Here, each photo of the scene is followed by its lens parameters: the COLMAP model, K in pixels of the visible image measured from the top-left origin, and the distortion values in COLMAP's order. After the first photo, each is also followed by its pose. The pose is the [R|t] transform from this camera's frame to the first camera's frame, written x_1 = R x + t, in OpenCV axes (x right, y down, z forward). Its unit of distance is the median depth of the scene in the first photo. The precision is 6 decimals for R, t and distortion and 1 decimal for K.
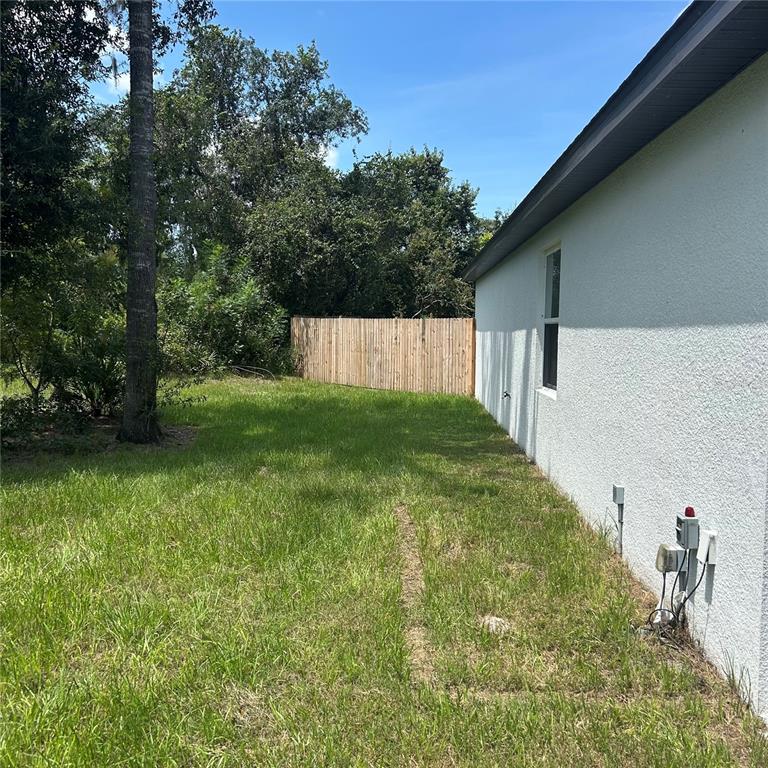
lens RADIAL K [[922.0, 0, 350.3], [0, 922.0, 387.8], [0, 0, 1]] dist [0.344695, -1.417632]
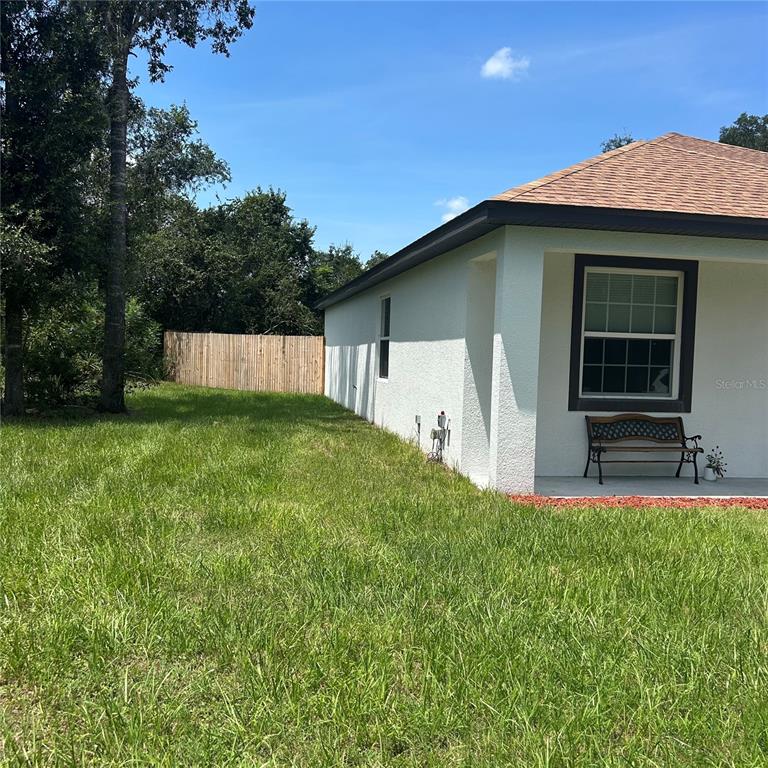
lens RADIAL K [[922.0, 0, 350.3], [0, 922.0, 387.8], [0, 0, 1]] dist [0.344695, -1.417632]
pose [[0.982064, 0.014459, 0.187994, -0.055470], [-0.010737, 0.999726, -0.020800, 0.018614], [-0.188243, 0.018408, 0.981950, -0.220165]]
